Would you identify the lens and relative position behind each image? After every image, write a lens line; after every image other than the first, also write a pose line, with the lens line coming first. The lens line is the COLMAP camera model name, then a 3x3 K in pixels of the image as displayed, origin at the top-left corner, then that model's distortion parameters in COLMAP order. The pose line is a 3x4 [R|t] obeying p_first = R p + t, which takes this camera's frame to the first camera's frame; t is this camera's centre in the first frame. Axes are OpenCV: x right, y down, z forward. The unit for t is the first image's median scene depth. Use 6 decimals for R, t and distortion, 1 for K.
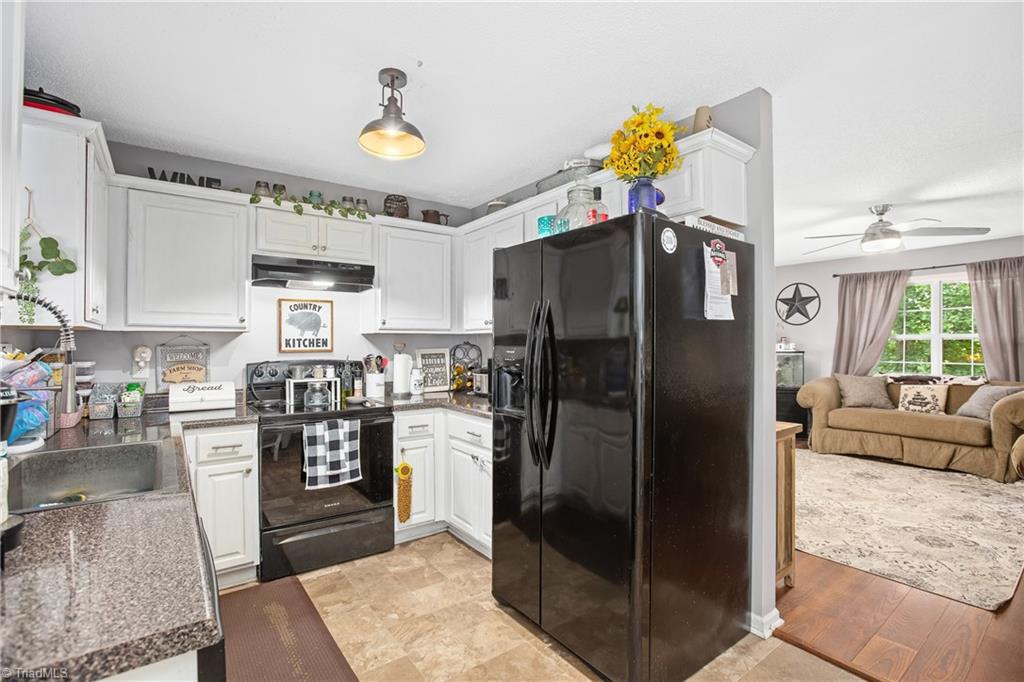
lens RADIAL K [[469.8, 0, 509.3], [0, 469.8, 341.8], [0, 0, 1]] dist [-0.045370, 0.012210]
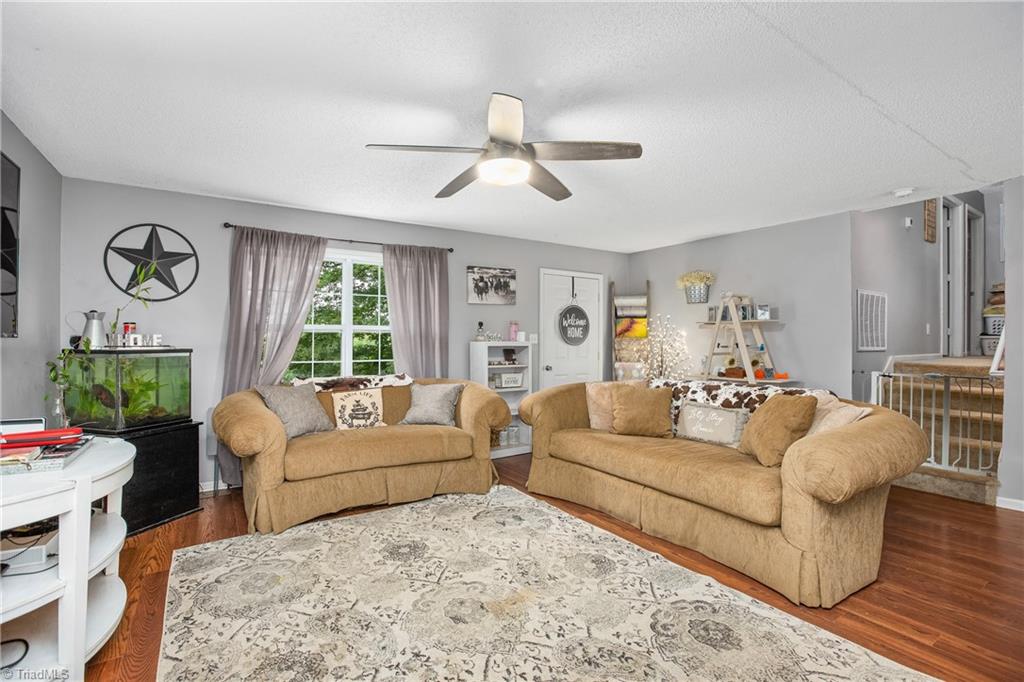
lens RADIAL K [[469.8, 0, 513.8], [0, 469.8, 340.9], [0, 0, 1]] dist [-0.045370, 0.012210]
pose [[0.056547, -0.001003, 0.998399, 0.263809], [-0.006666, 0.999977, 0.001382, 0.015556], [-0.998378, -0.006734, 0.056539, 1.305034]]
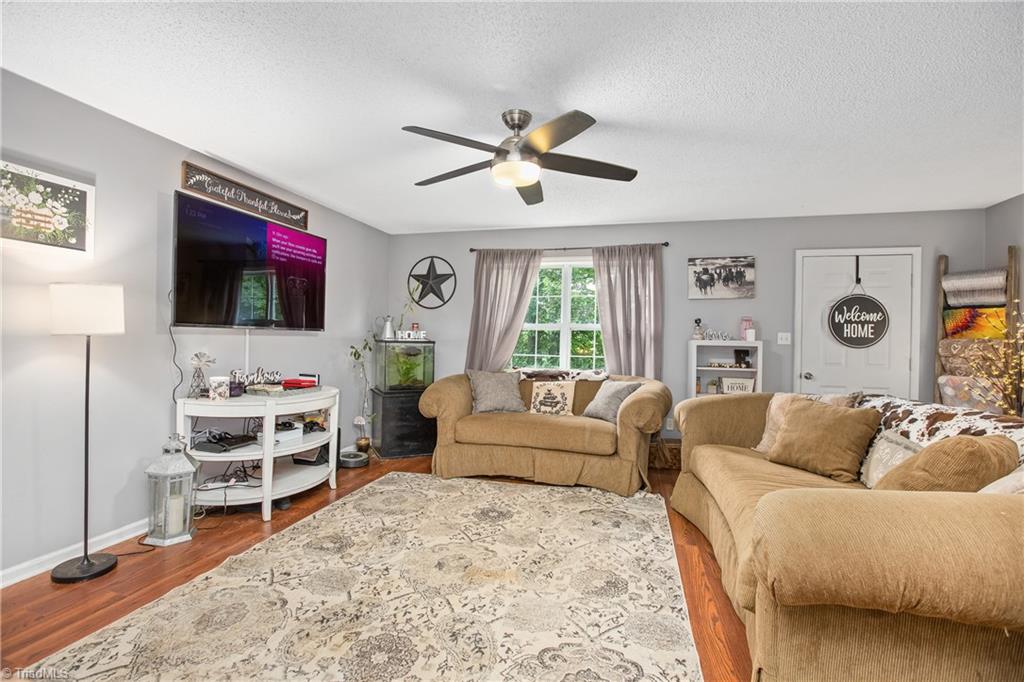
lens RADIAL K [[469.8, 0, 511.3], [0, 469.8, 339.9], [0, 0, 1]] dist [-0.045370, 0.012210]
pose [[0.784261, 0.014214, 0.620269, 0.548315], [-0.020832, 0.999777, 0.003429, 0.027453], [-0.620082, -0.015610, 0.784382, 0.662534]]
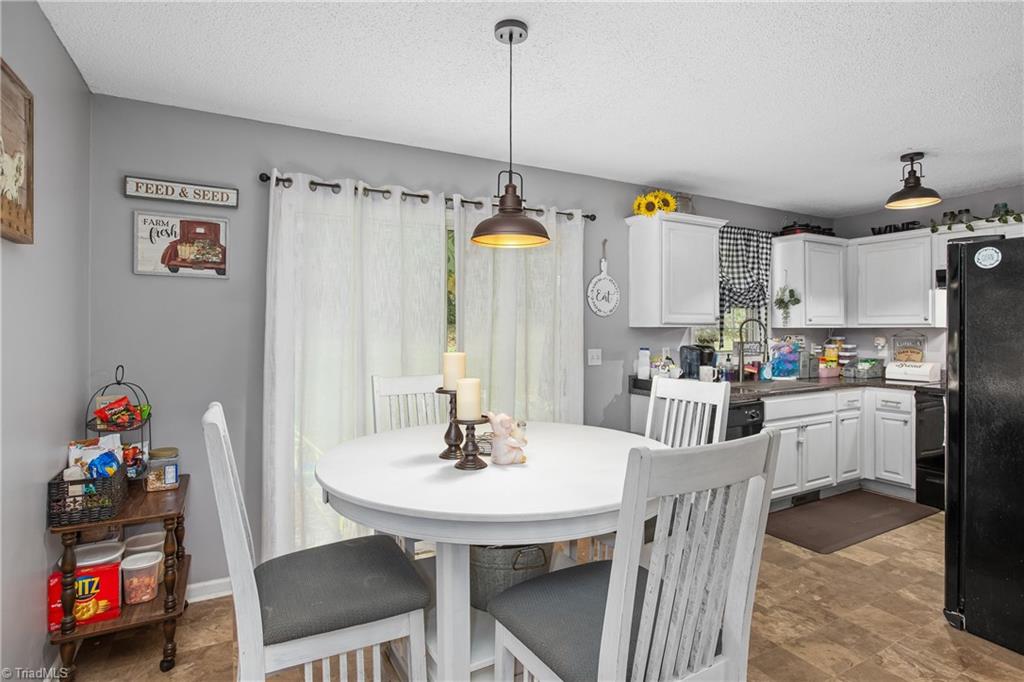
lens RADIAL K [[543.5, 0, 515.0], [0, 543.5, 327.4], [0, 0, 1]] dist [-0.006258, 0.003689]
pose [[-0.137731, 0.000254, -0.990470, 1.127449], [0.006351, 0.999980, -0.000626, -0.025907], [0.990449, -0.006377, -0.137730, -0.006215]]
